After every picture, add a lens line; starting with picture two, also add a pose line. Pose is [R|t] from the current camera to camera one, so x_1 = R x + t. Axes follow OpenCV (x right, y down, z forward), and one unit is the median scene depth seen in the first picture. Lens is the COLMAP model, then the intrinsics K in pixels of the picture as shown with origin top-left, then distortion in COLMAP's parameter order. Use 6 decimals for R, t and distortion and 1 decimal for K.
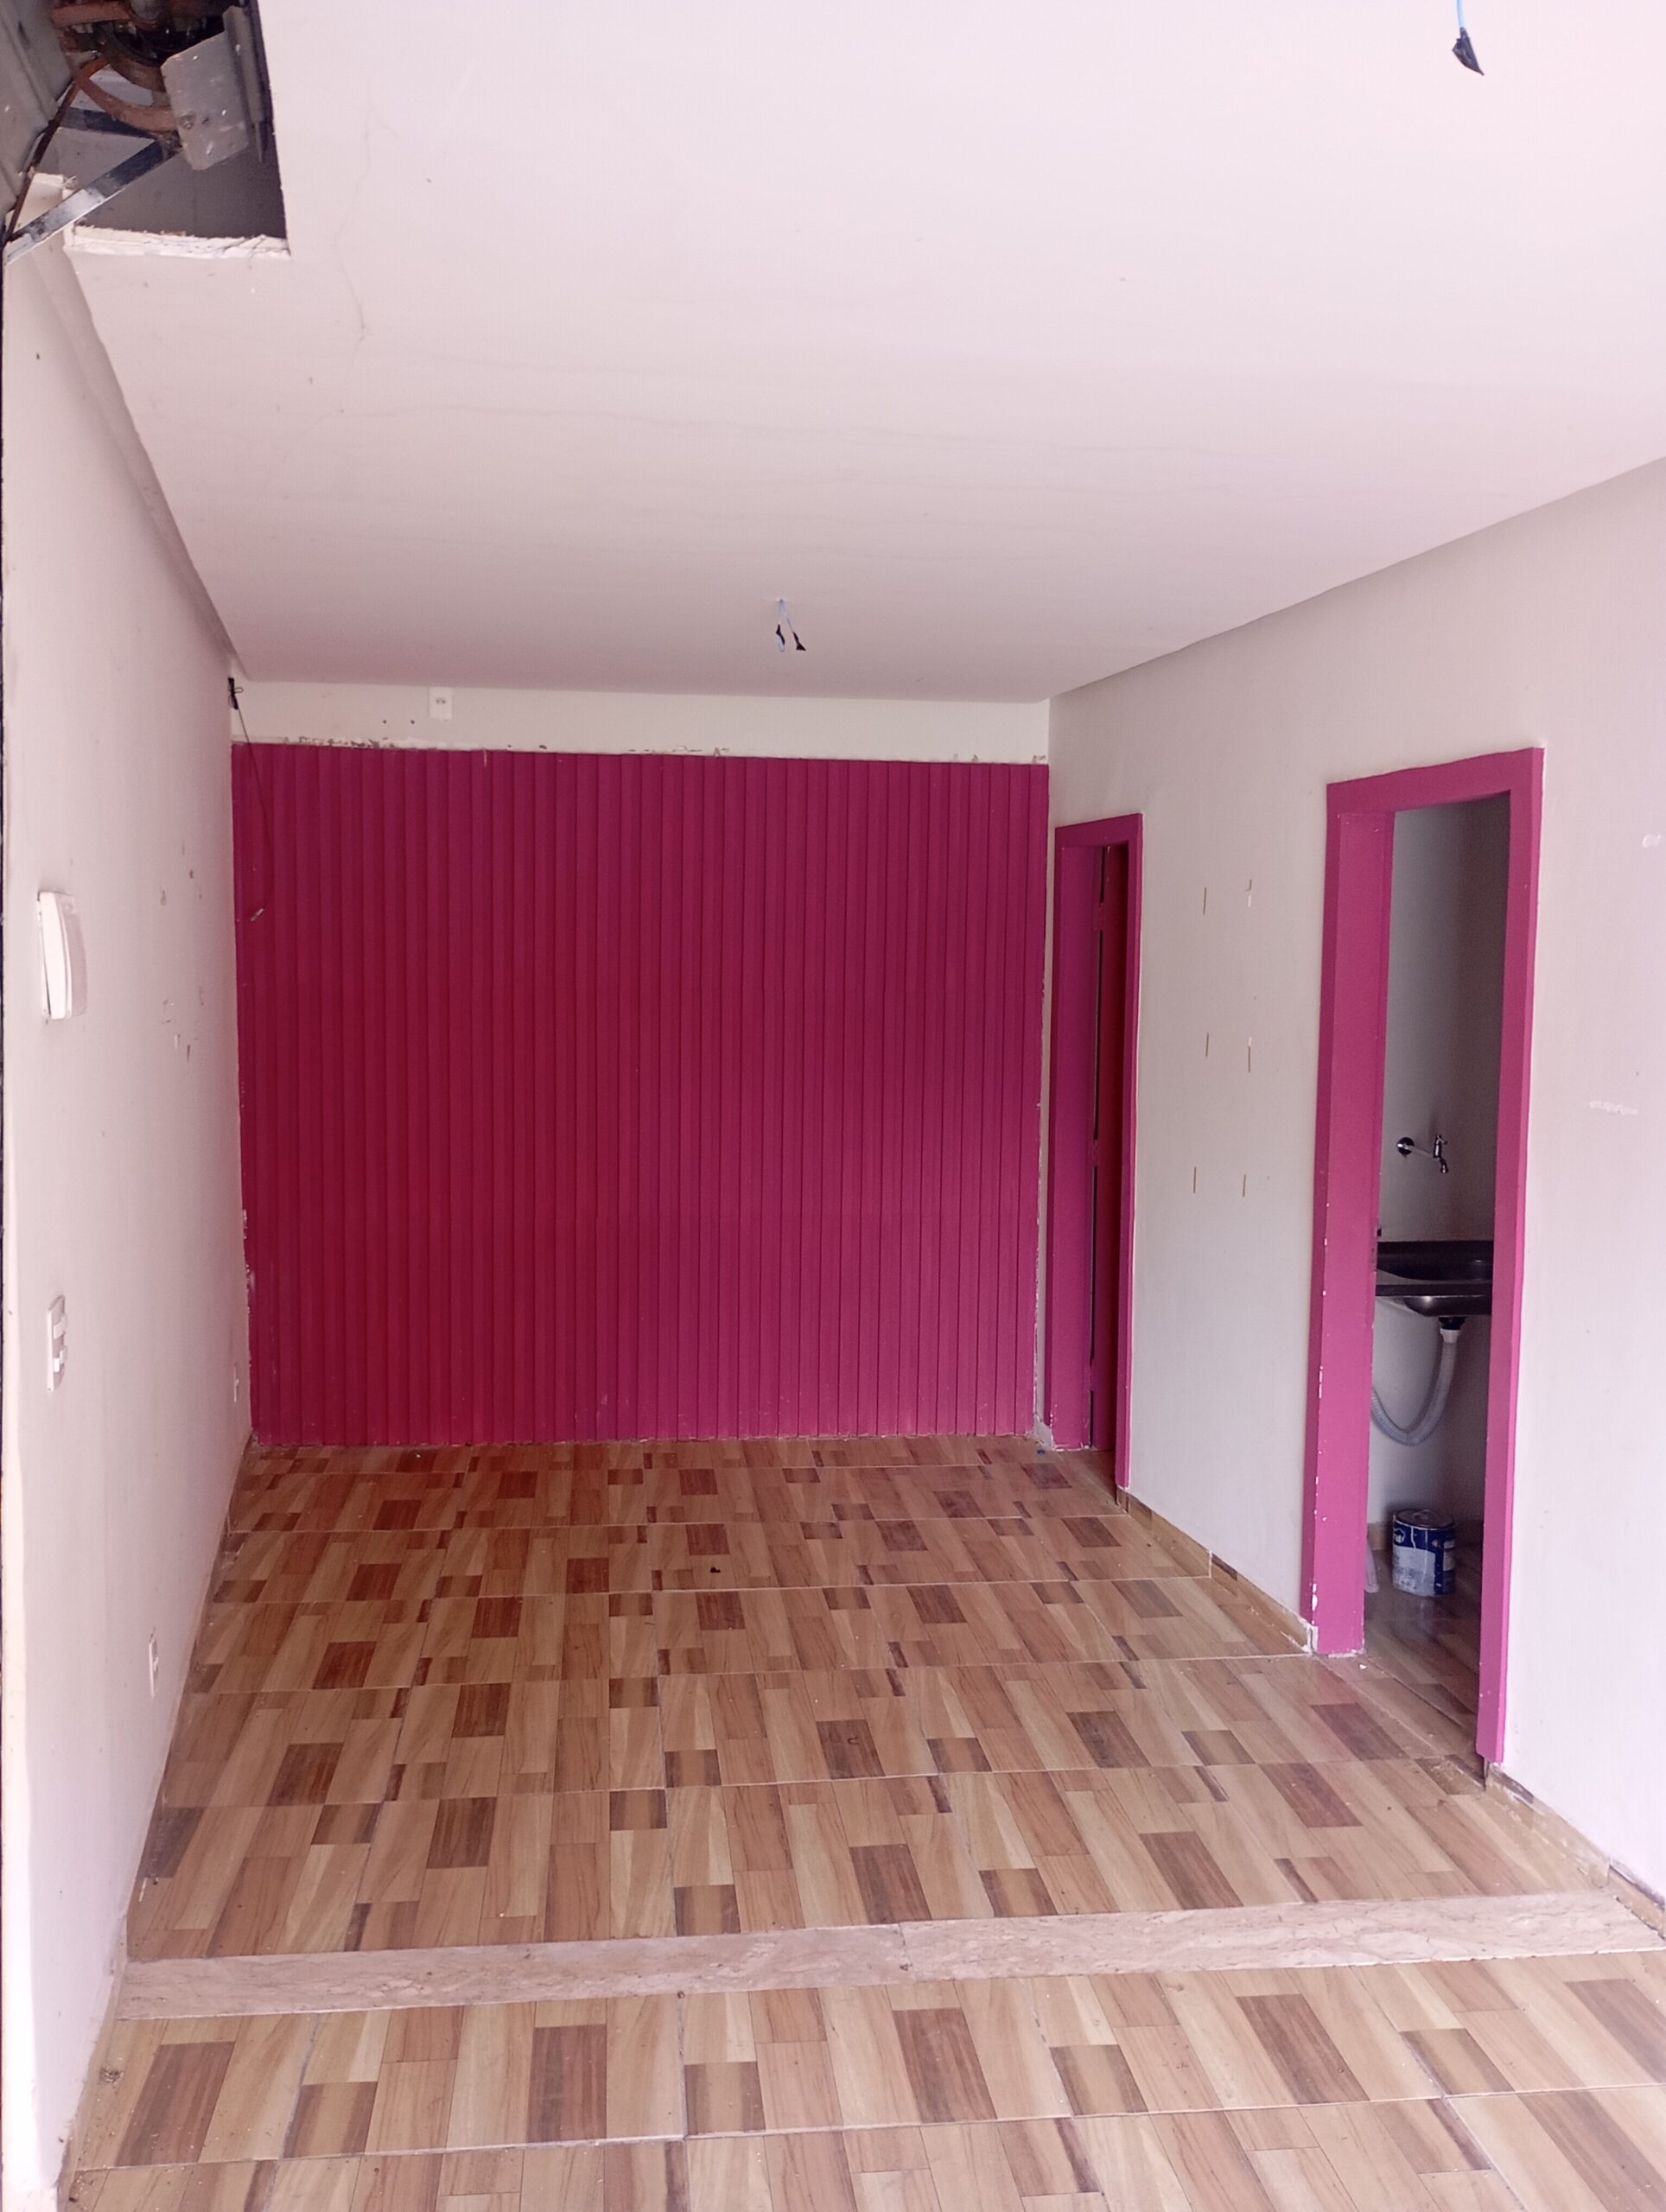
lens RADIAL K [[1847.0, 0, 832.2], [0, 1847.0, 1101.9], [0, 0, 1]] dist [0.071959, -0.079426]
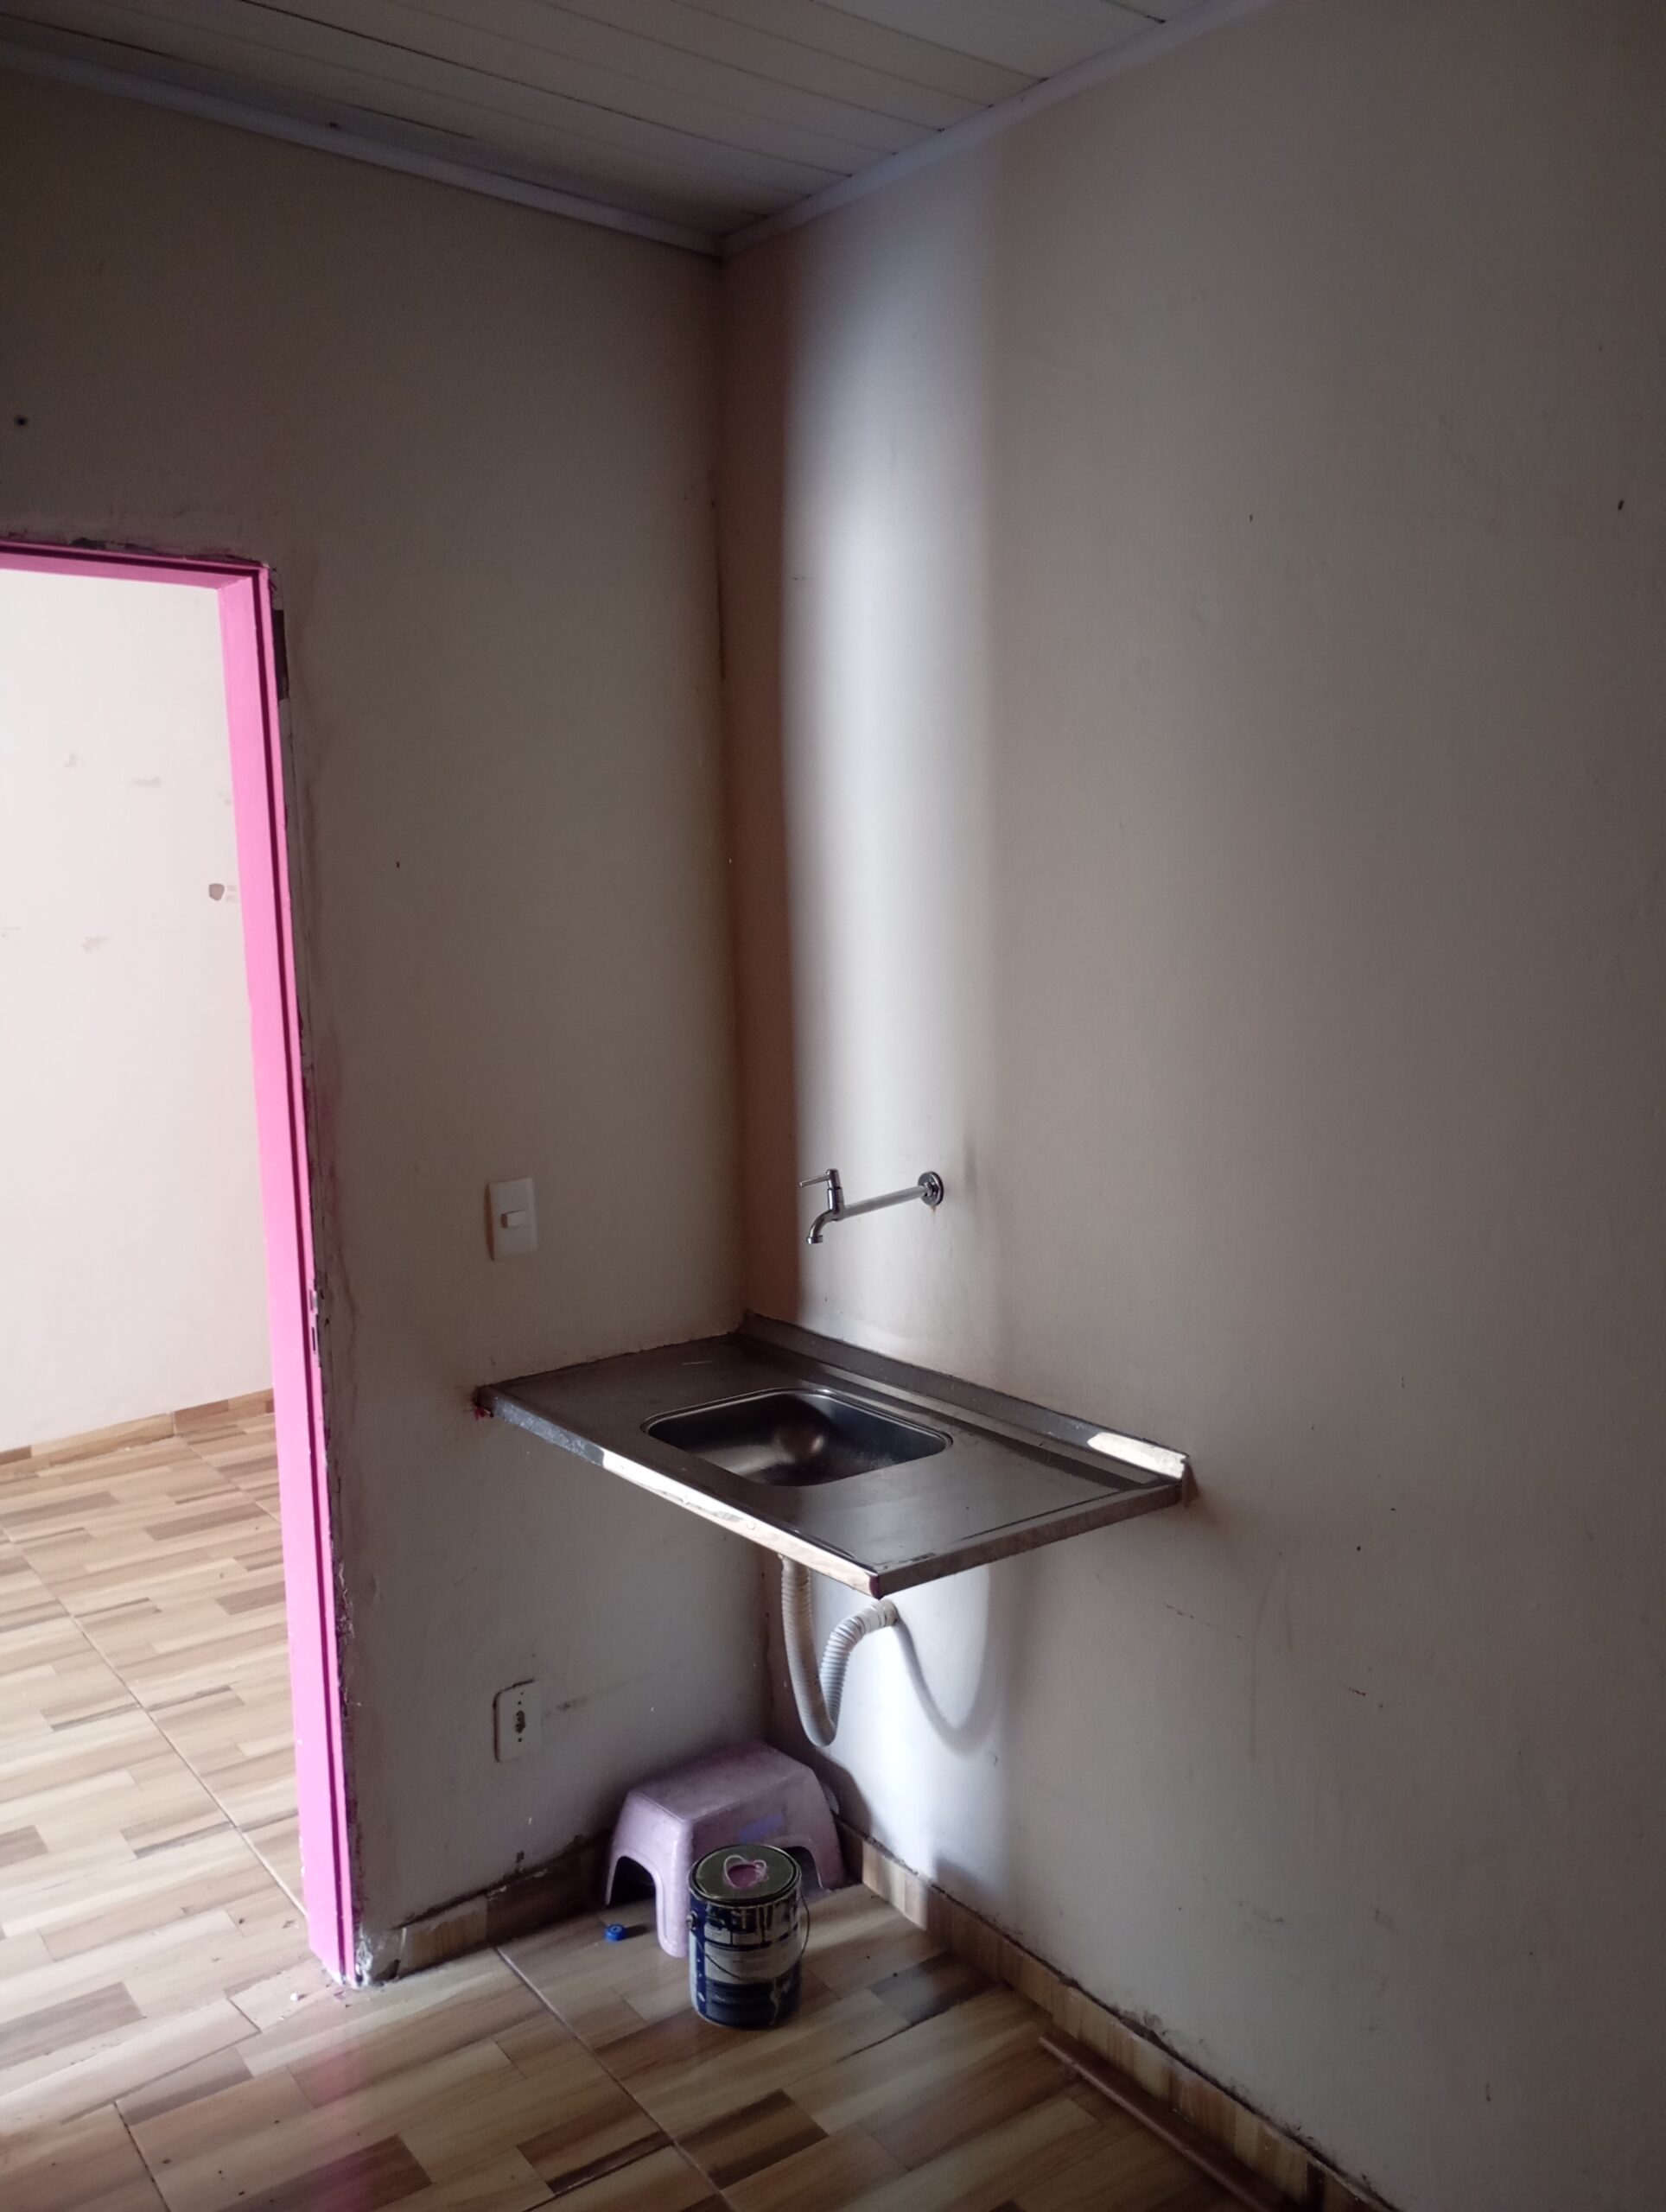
lens RADIAL K [[1847.0, 0, 833.2], [0, 1847.0, 1111.5], [0, 0, 1]] dist [0.071959, -0.079426]
pose [[0.491118, 0.105307, -0.864705, 0.860377], [-0.061621, 0.994379, 0.086101, -0.048431], [0.868911, 0.010998, 0.494846, 0.837566]]
